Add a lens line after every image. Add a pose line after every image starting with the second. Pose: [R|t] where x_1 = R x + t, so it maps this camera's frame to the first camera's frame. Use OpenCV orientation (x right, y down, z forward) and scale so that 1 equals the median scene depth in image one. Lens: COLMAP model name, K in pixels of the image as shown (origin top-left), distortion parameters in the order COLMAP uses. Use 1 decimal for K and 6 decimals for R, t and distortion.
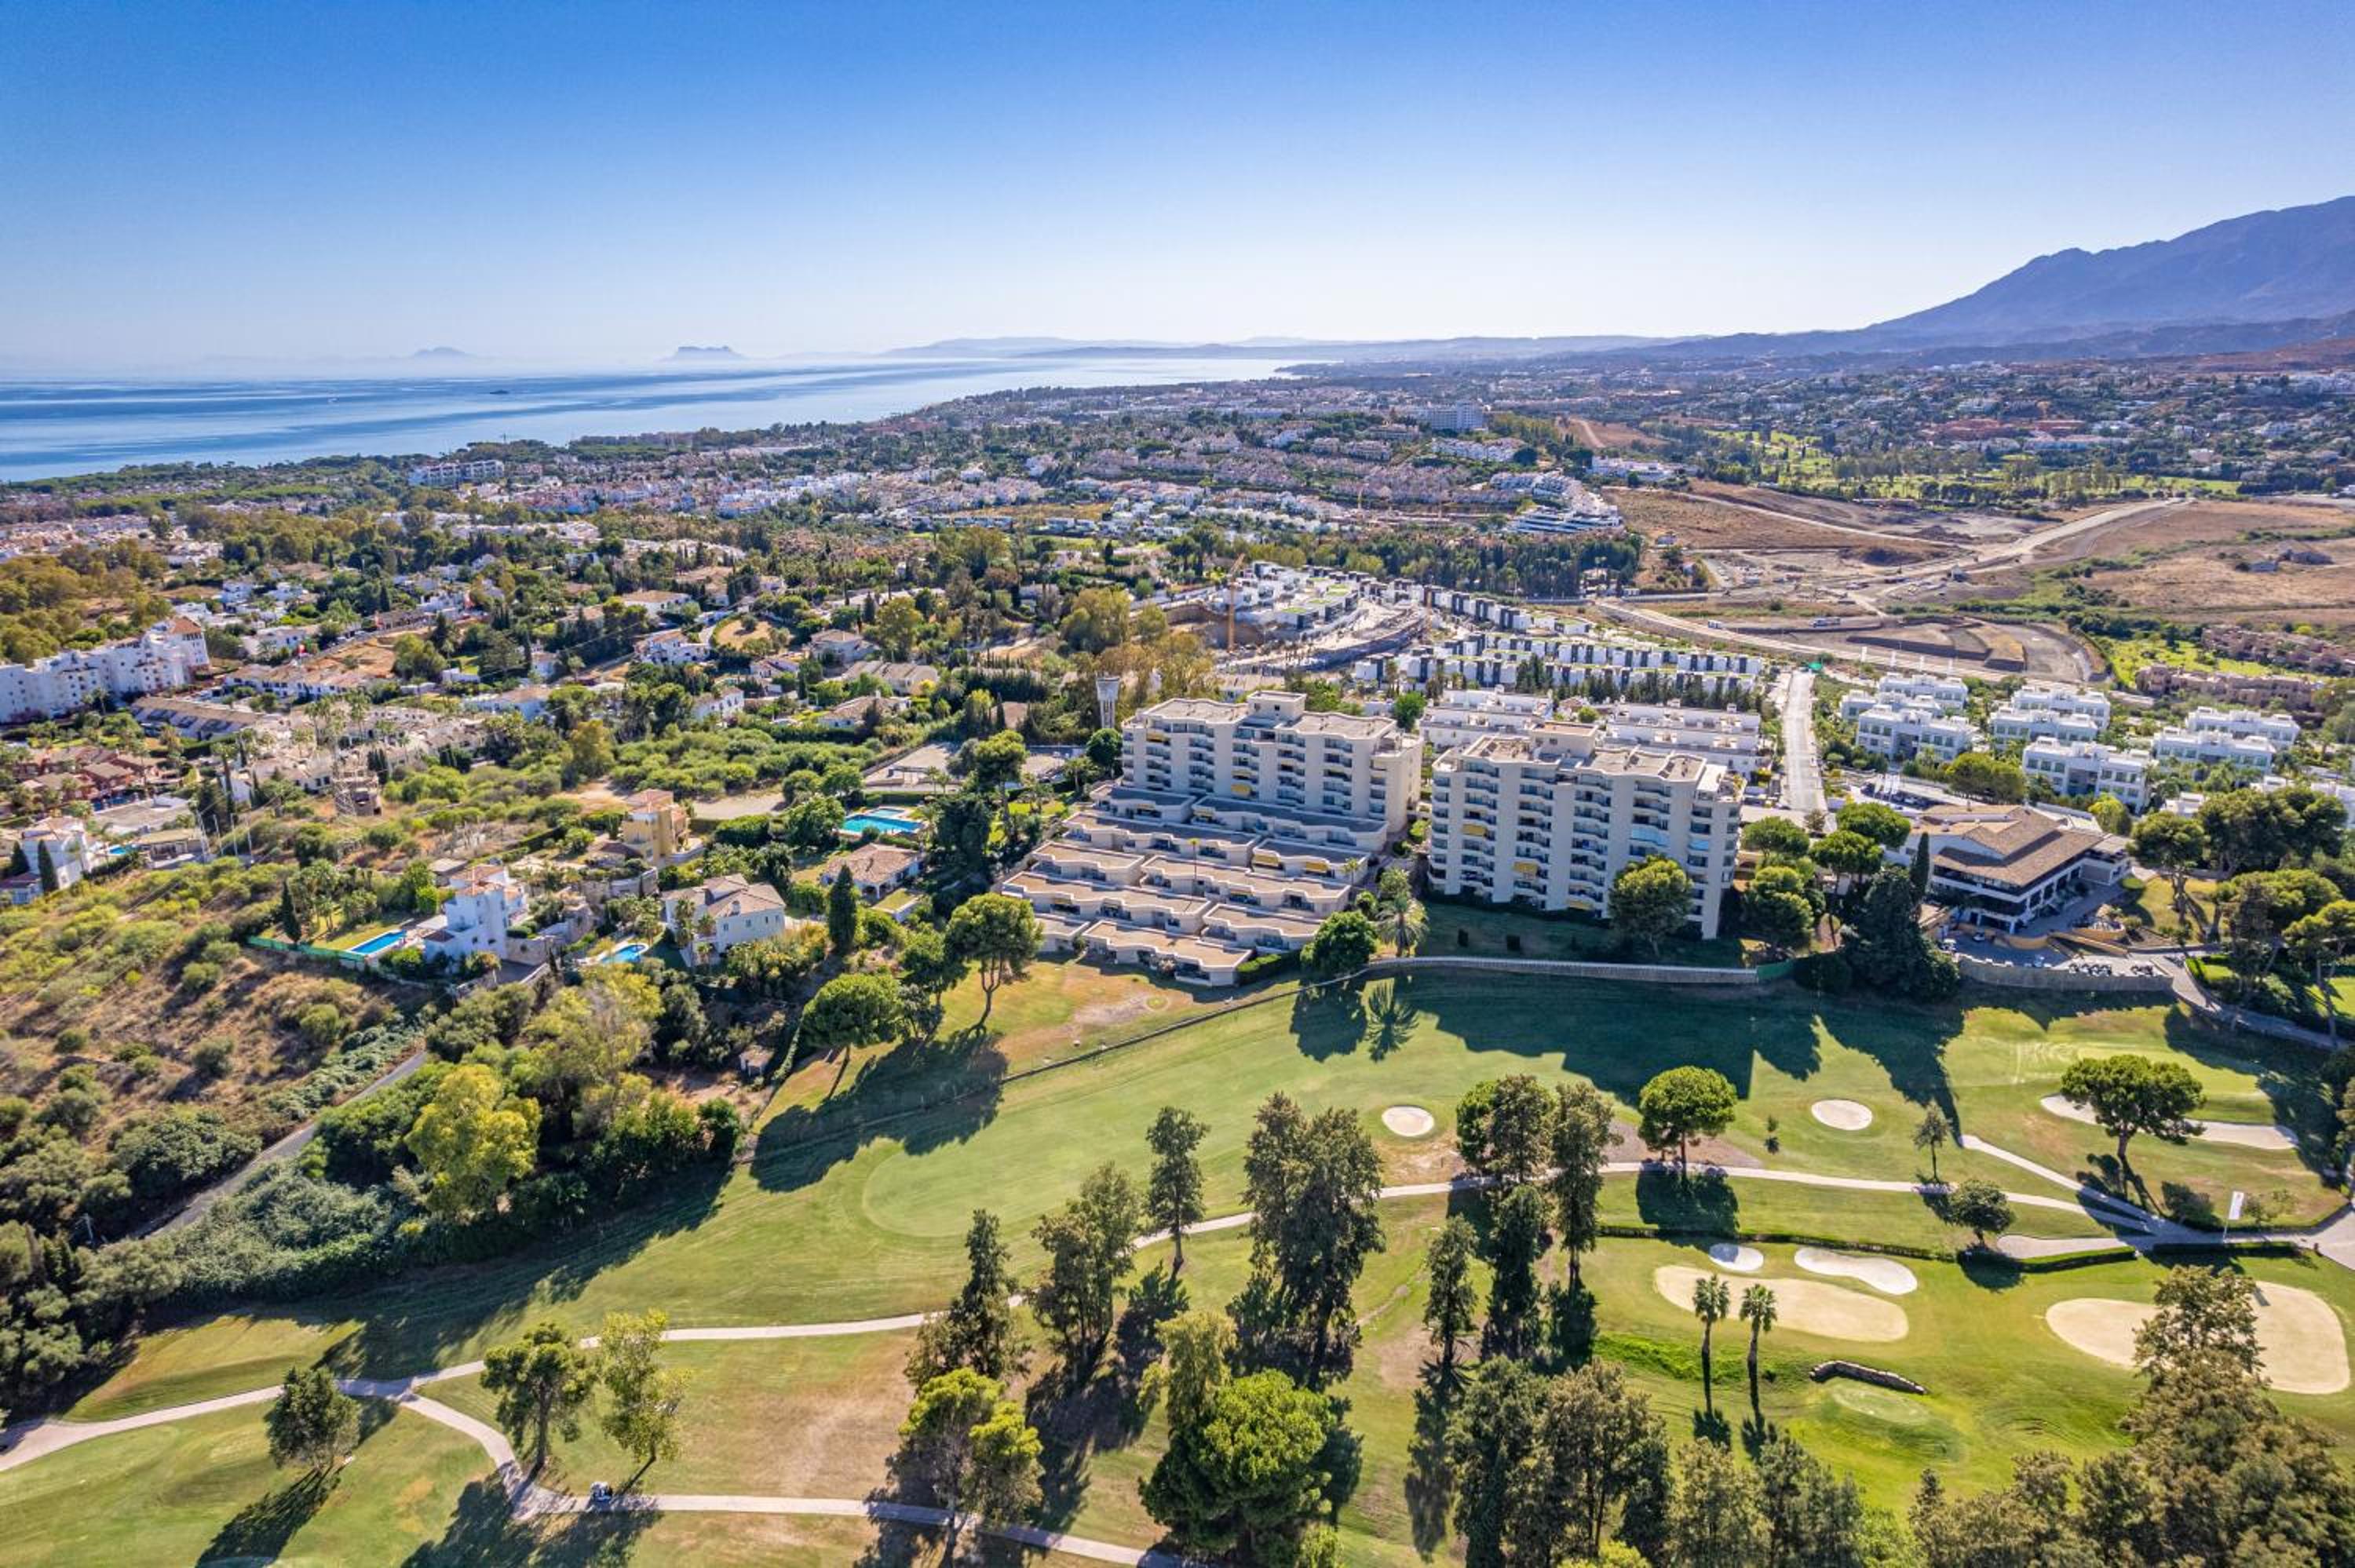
lens RADIAL K [[1510.4, 0, 1191.6], [0, 1510.4, 765.5], [0, 0, 1]] dist [-0.080558, 0.069331]
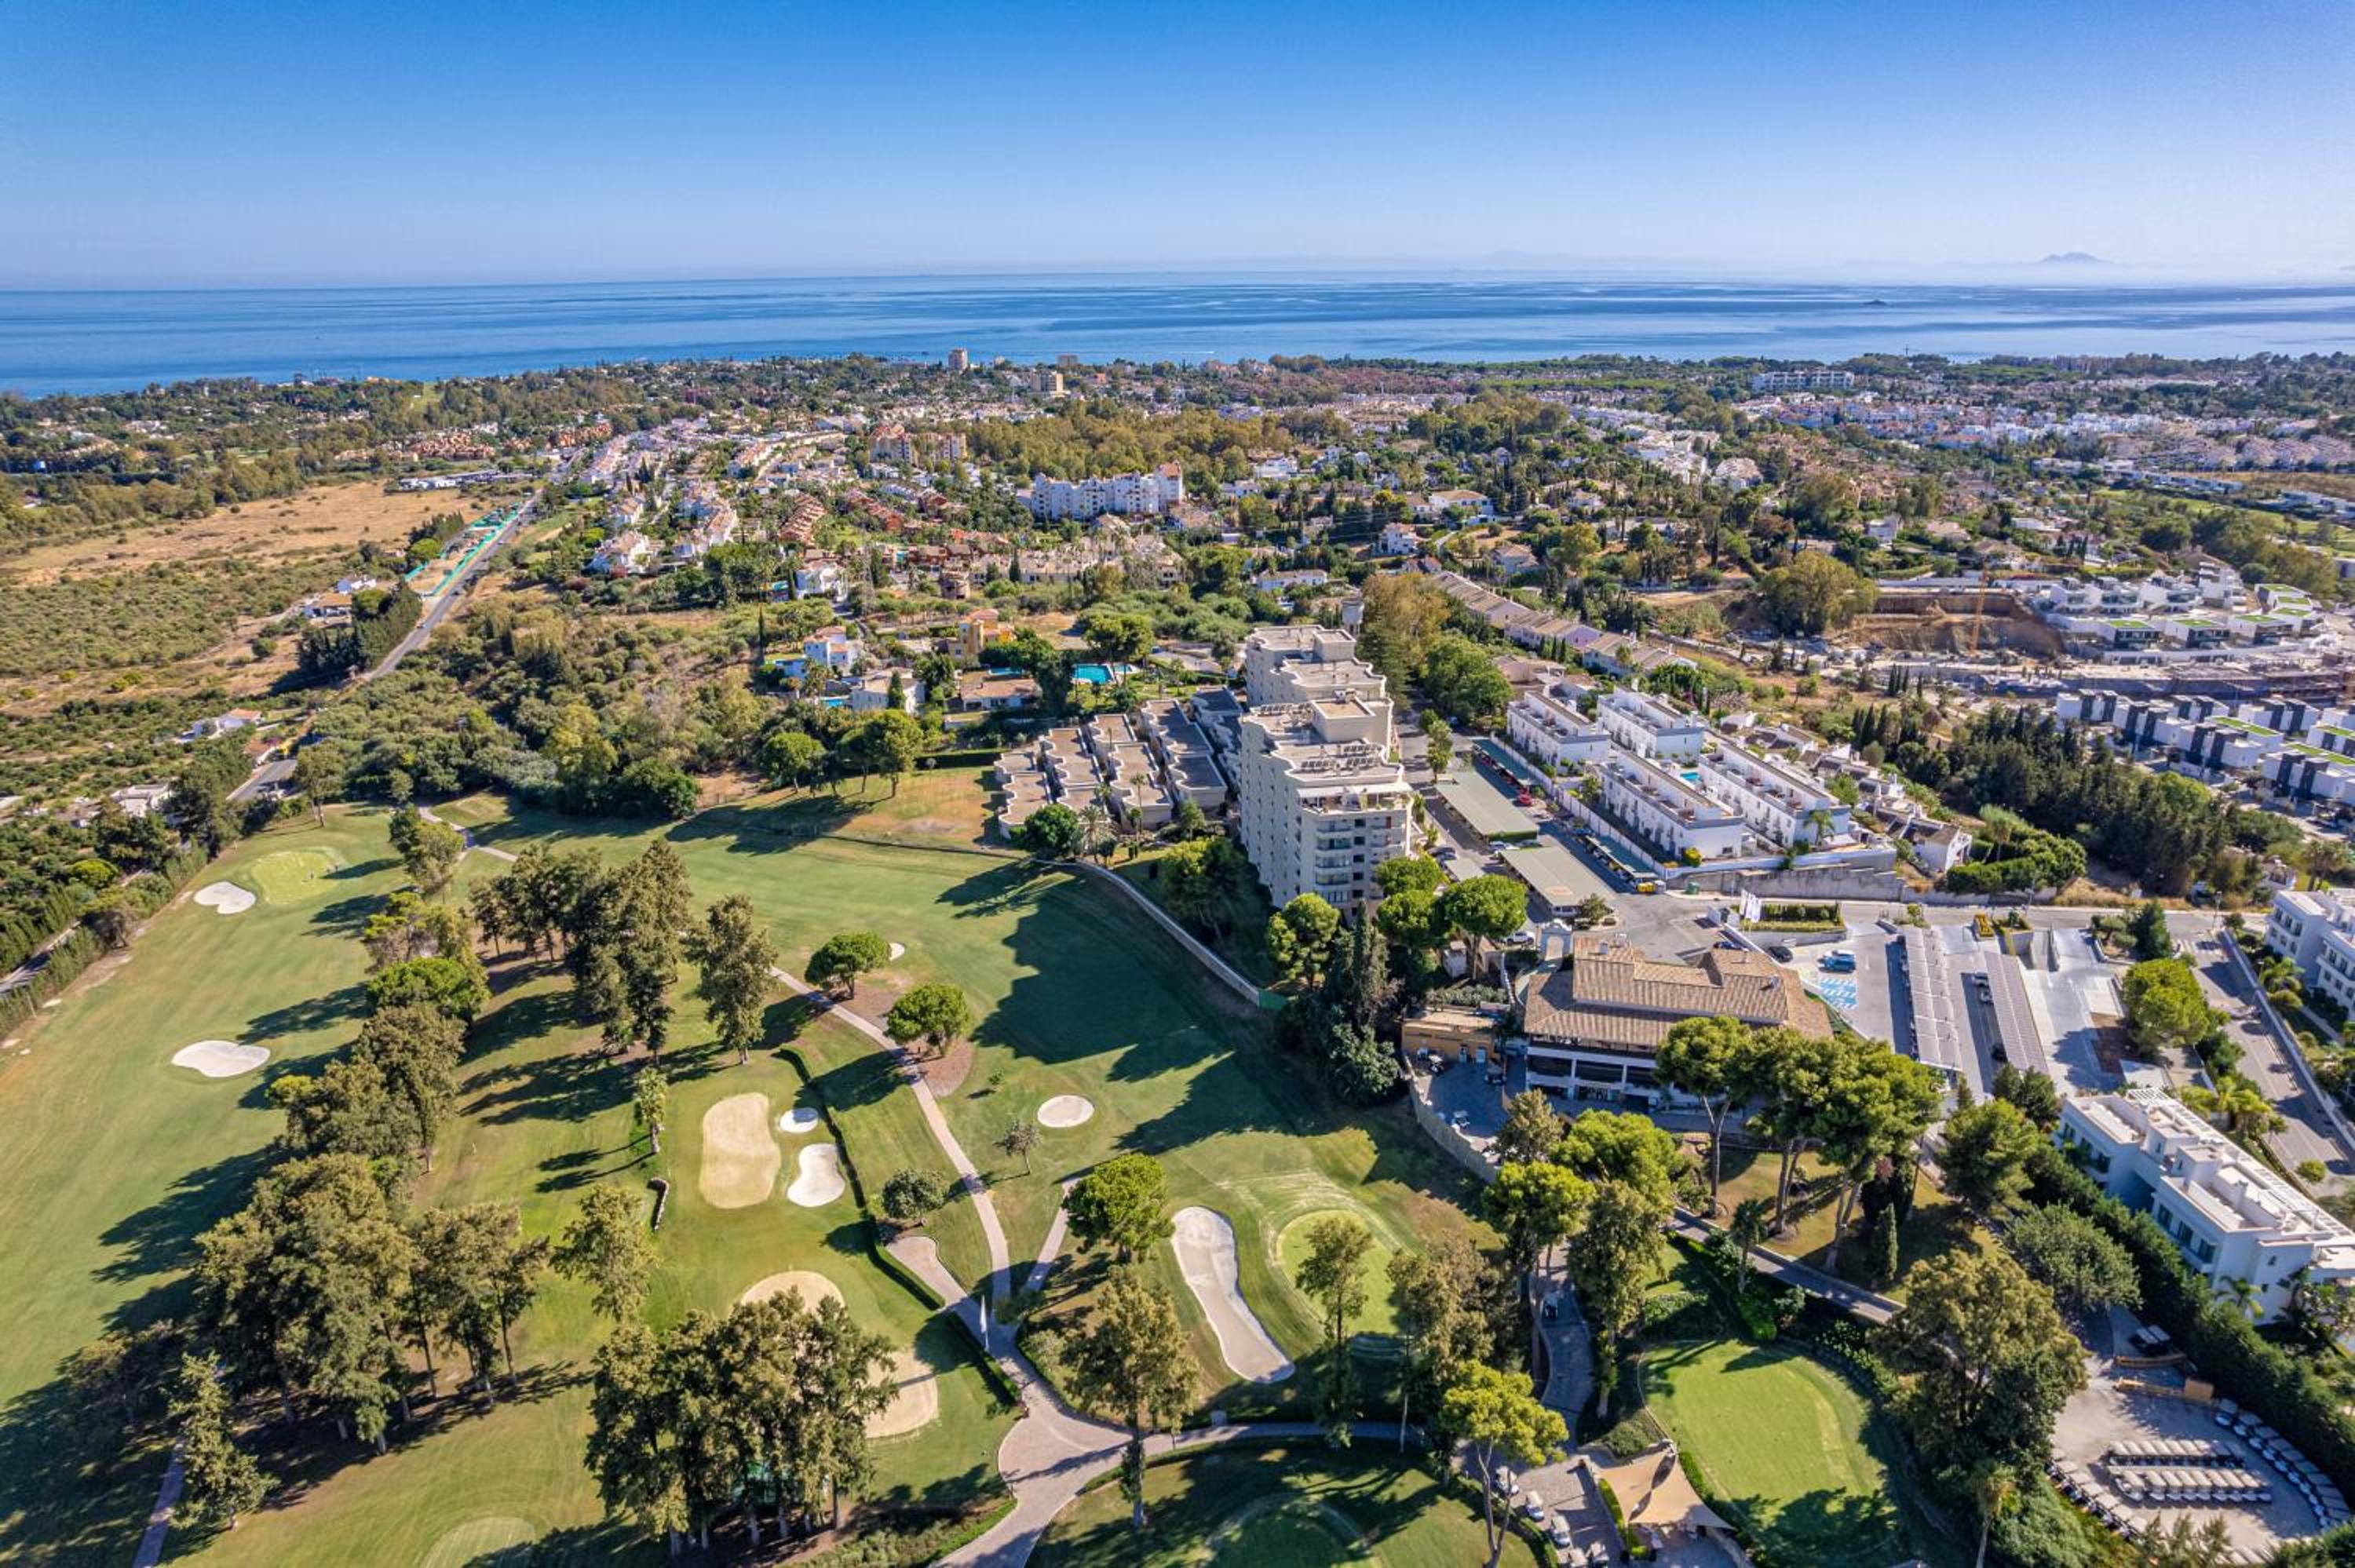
lens RADIAL K [[1510.4, 0, 1190.1], [0, 1510.4, 778.6], [0, 0, 1]] dist [-0.080558, 0.069331]
pose [[0.565872, 0.268194, -0.779654, 0.861856], [-0.215677, 0.960840, 0.173982, -0.115716], [0.795784, 0.069702, 0.601556, 0.340586]]
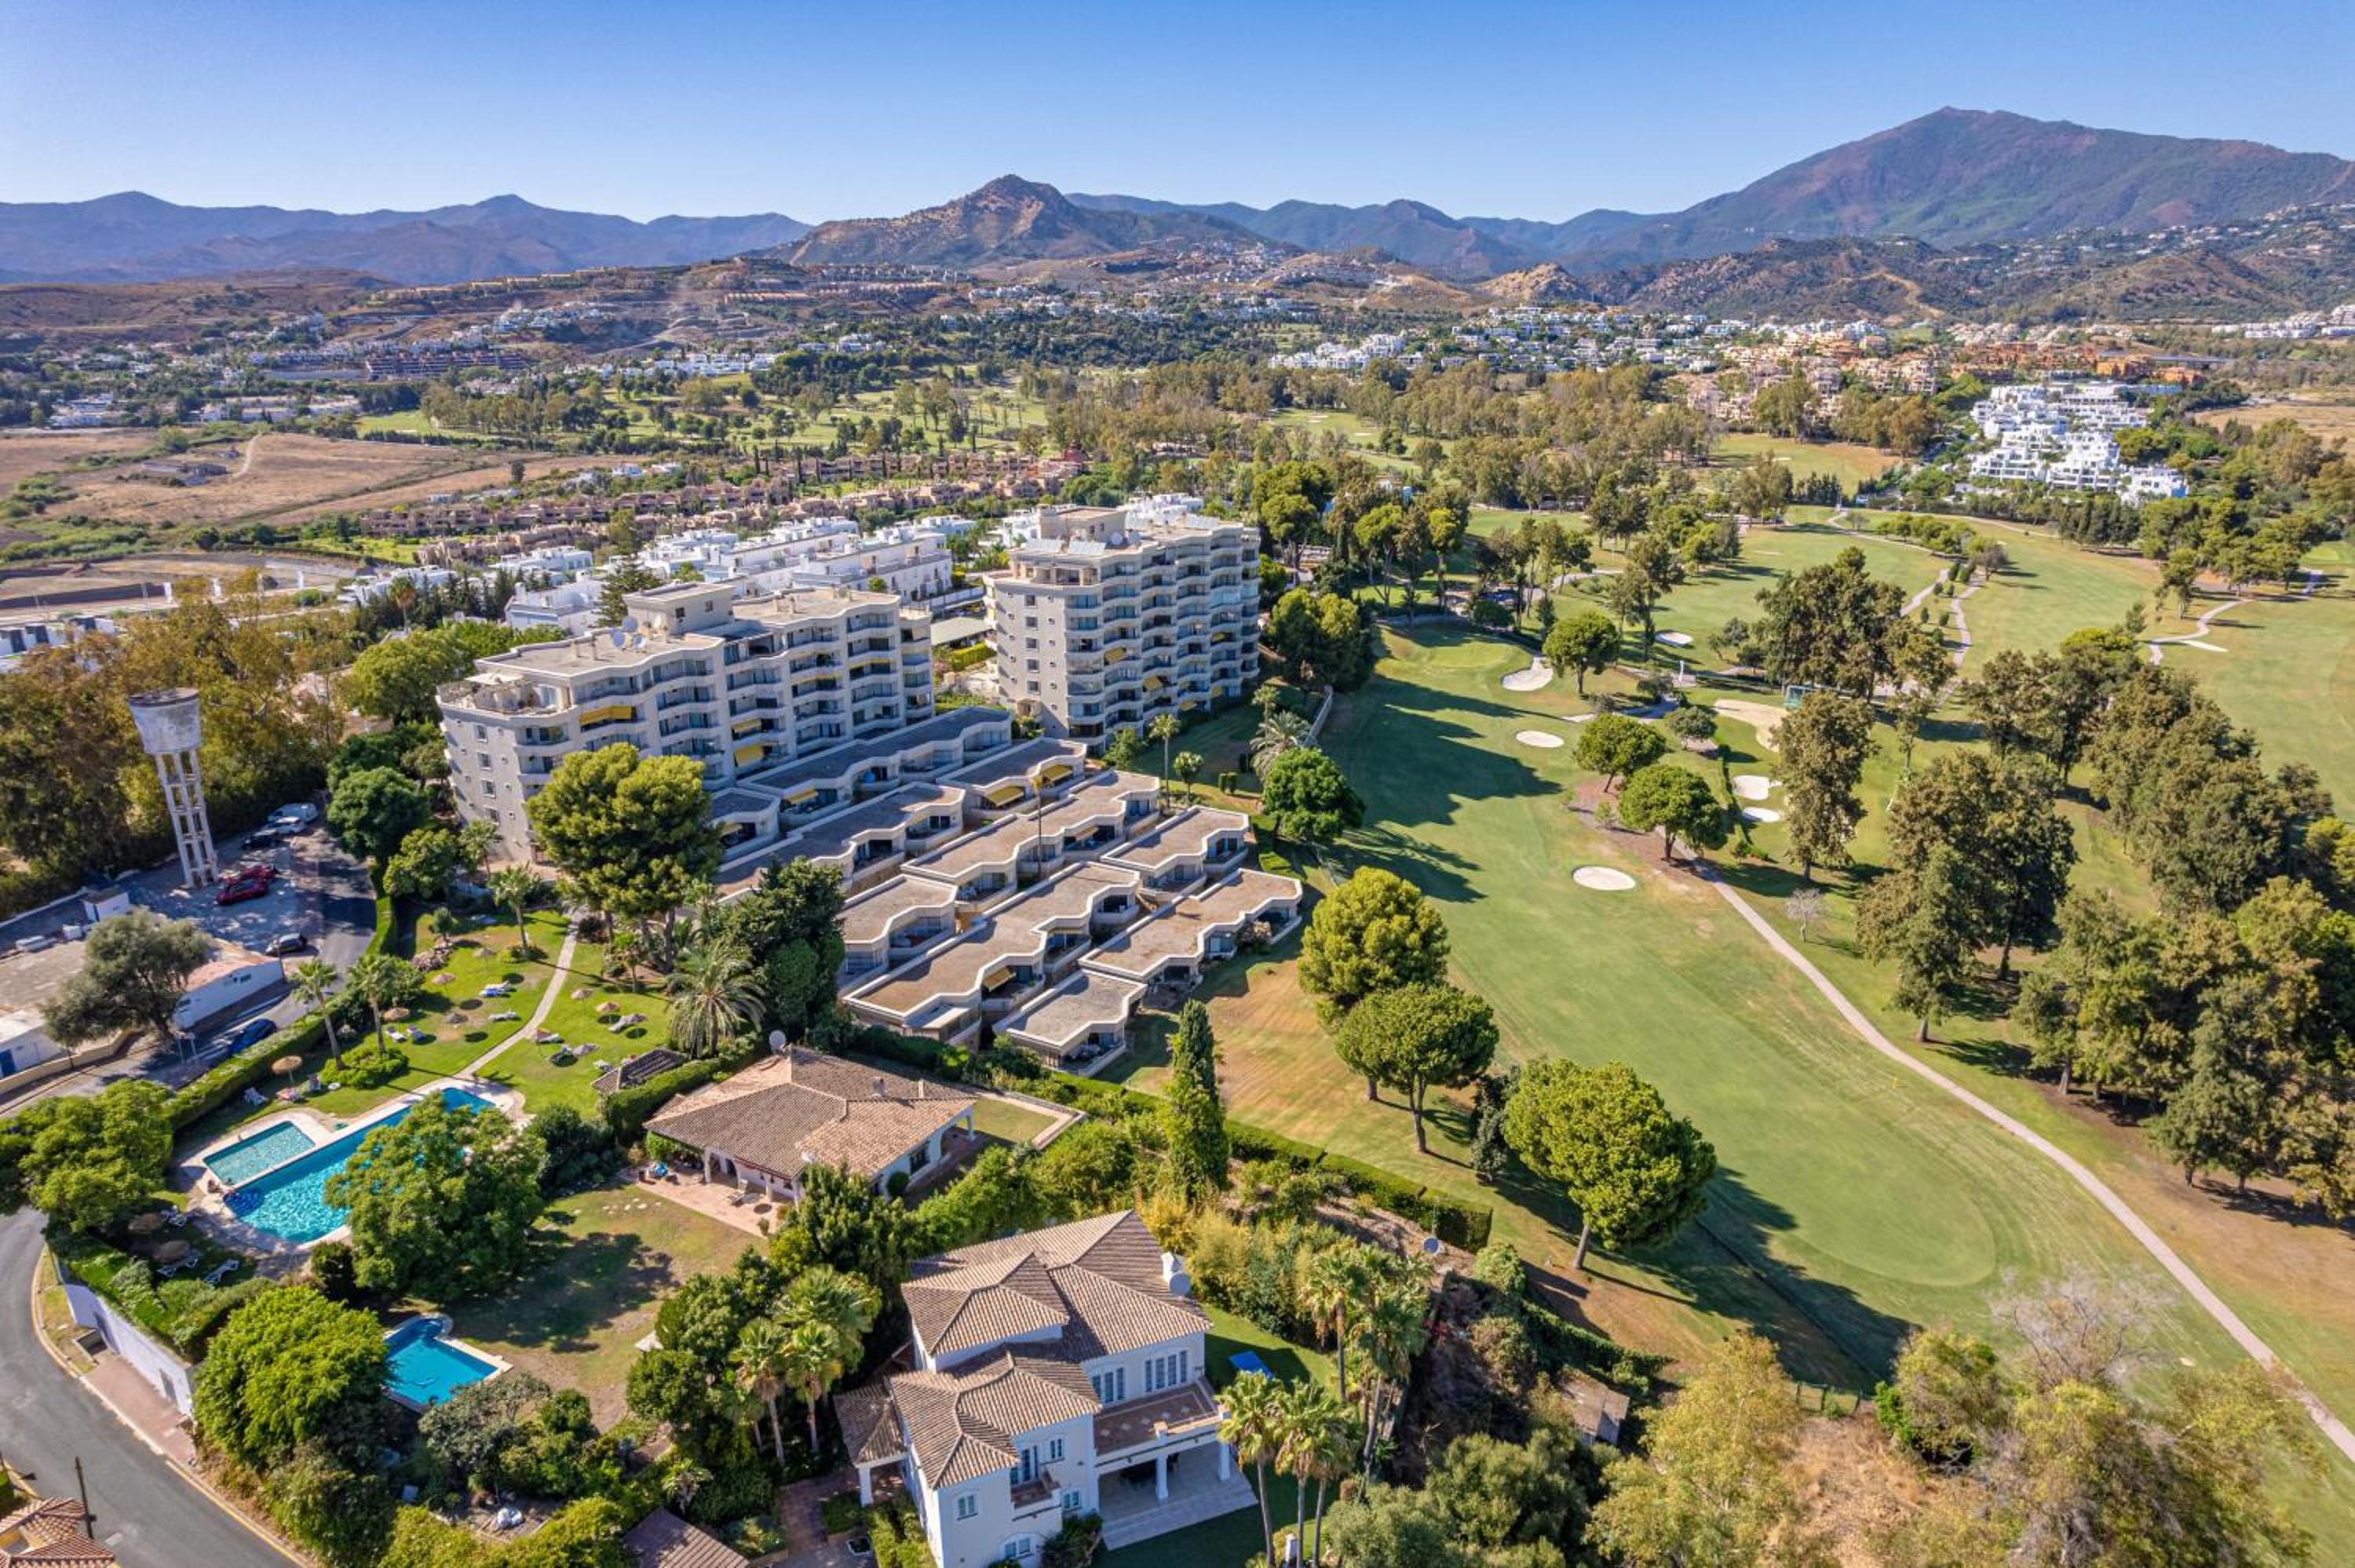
lens RADIAL K [[1510.4, 0, 1183.4], [0, 1510.4, 778.0], [0, 0, 1]] dist [-0.080558, 0.069331]
pose [[0.089085, -0.289494, 0.953025, -0.503687], [0.271341, 0.927693, 0.256435, -0.077716], [-0.958352, 0.235751, 0.161195, 0.788442]]
